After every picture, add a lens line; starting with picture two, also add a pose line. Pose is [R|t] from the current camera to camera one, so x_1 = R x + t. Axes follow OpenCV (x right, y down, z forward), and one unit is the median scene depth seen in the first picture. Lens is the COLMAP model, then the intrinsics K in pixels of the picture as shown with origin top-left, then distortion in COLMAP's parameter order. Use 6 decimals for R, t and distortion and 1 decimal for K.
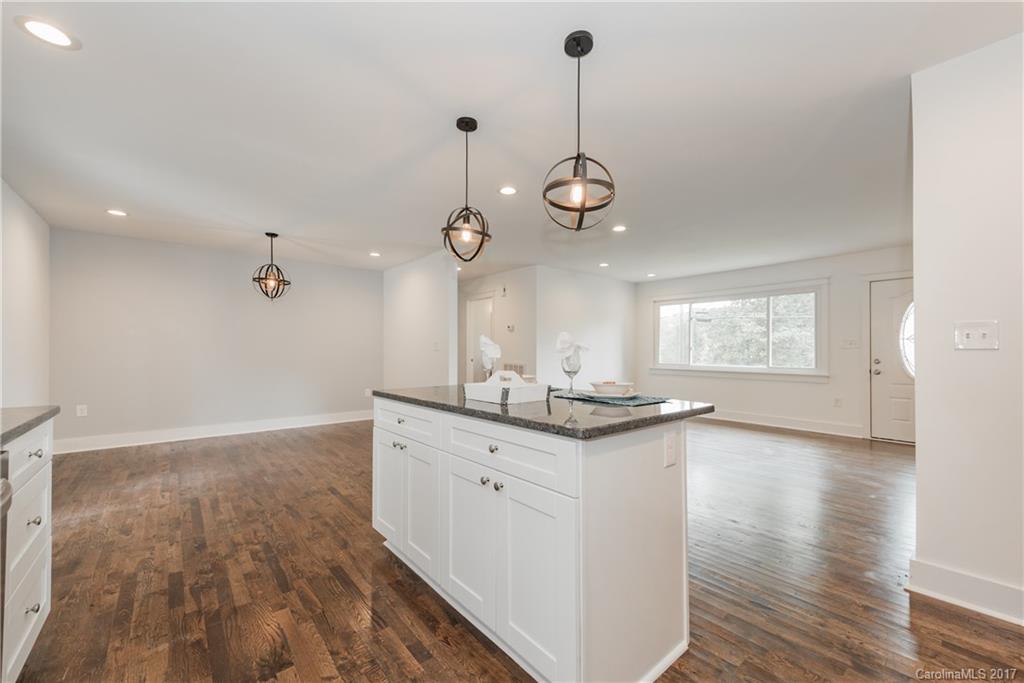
lens RADIAL K [[402.0, 0, 508.4], [0, 402.0, 345.1], [0, 0, 1]] dist [0.010946, -0.003036]
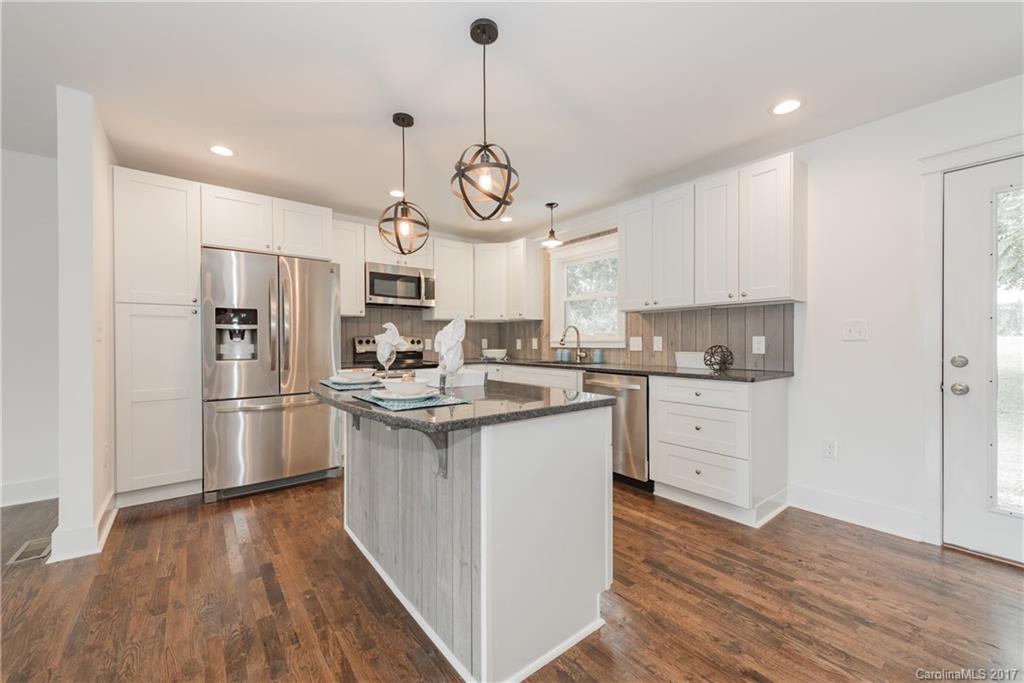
lens RADIAL K [[402.0, 0, 510.2], [0, 402.0, 345.2], [0, 0, 1]] dist [0.010946, -0.003036]
pose [[-0.999717, -0.000947, 0.023754, -0.086471], [-0.001134, 0.999968, -0.007886, 0.013710], [-0.023746, -0.007911, -0.999687, 0.892455]]
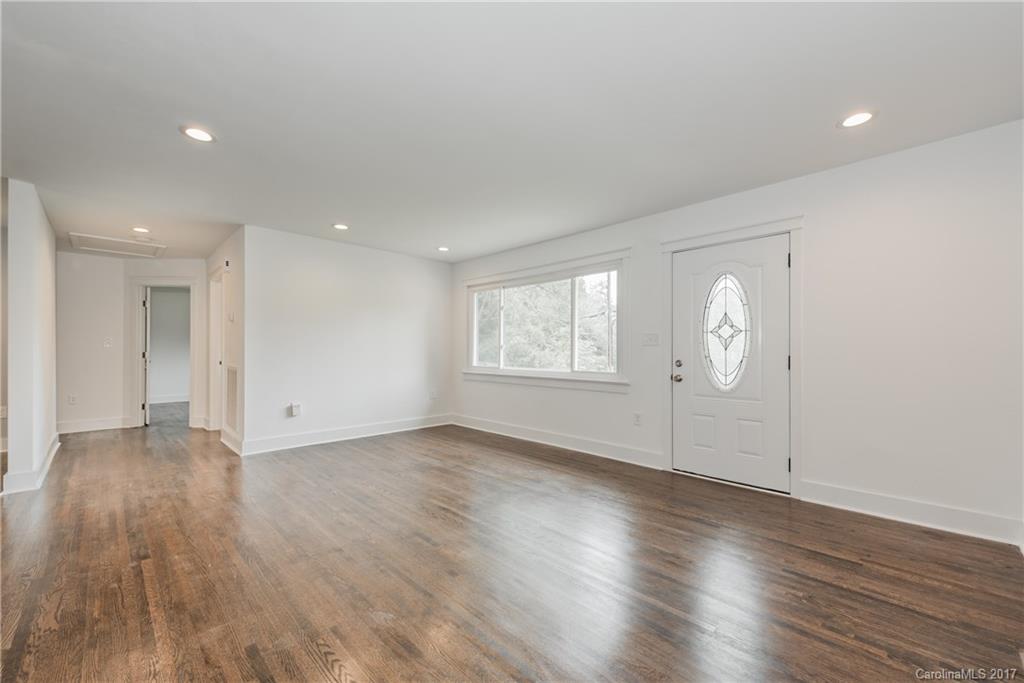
lens RADIAL K [[402.0, 0, 508.8], [0, 402.0, 351.1], [0, 0, 1]] dist [0.010946, -0.003036]
pose [[0.996100, -0.000555, 0.088230, 0.634945], [-0.000509, 0.999927, 0.012035, 0.011485], [-0.088230, -0.012032, 0.996027, 0.366641]]
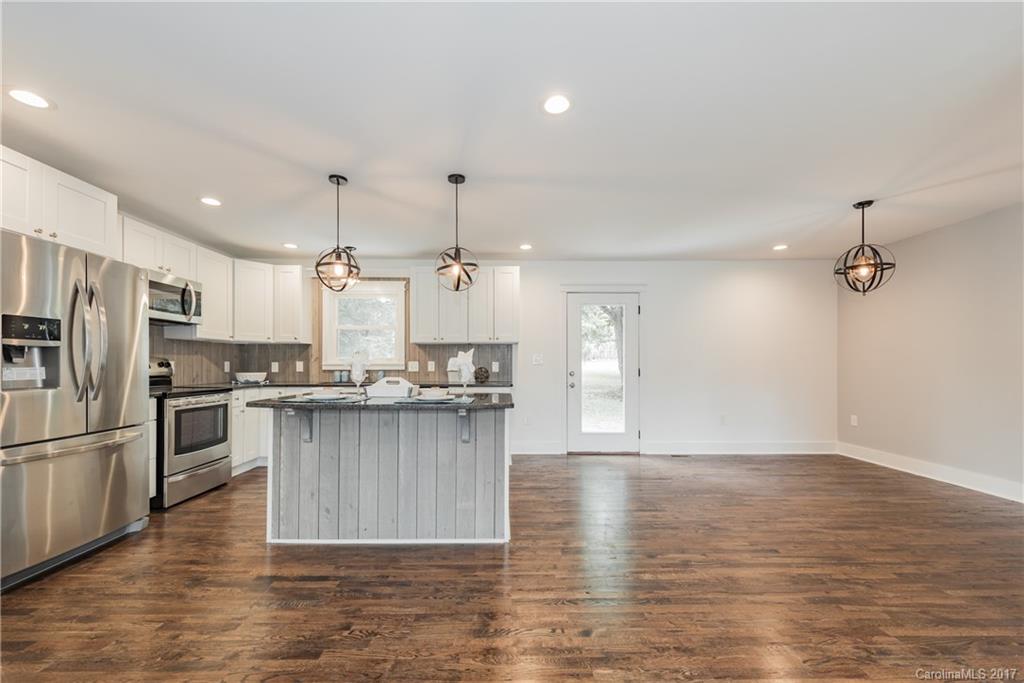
lens RADIAL K [[402.0, 0, 510.4], [0, 402.0, 364.7], [0, 0, 1]] dist [0.010946, -0.003036]
pose [[-0.627340, -0.004045, -0.778735, 0.379683], [0.010332, 0.999855, -0.013517, 0.016901], [0.778677, -0.016525, -0.627207, 0.972995]]
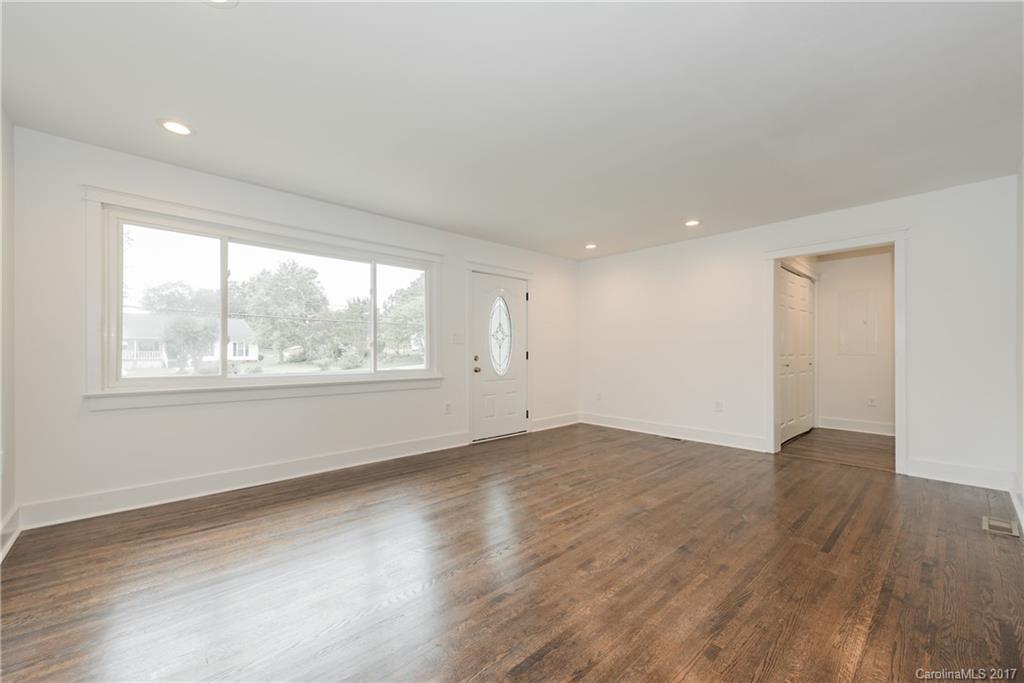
lens RADIAL K [[402.0, 0, 510.9], [0, 402.0, 345.3], [0, 0, 1]] dist [0.010946, -0.003036]
pose [[-0.051310, 0.010492, 0.998628, -0.019964], [-0.016917, 0.999792, -0.011373, 0.023010], [-0.998539, -0.017478, -0.051122, 1.122149]]
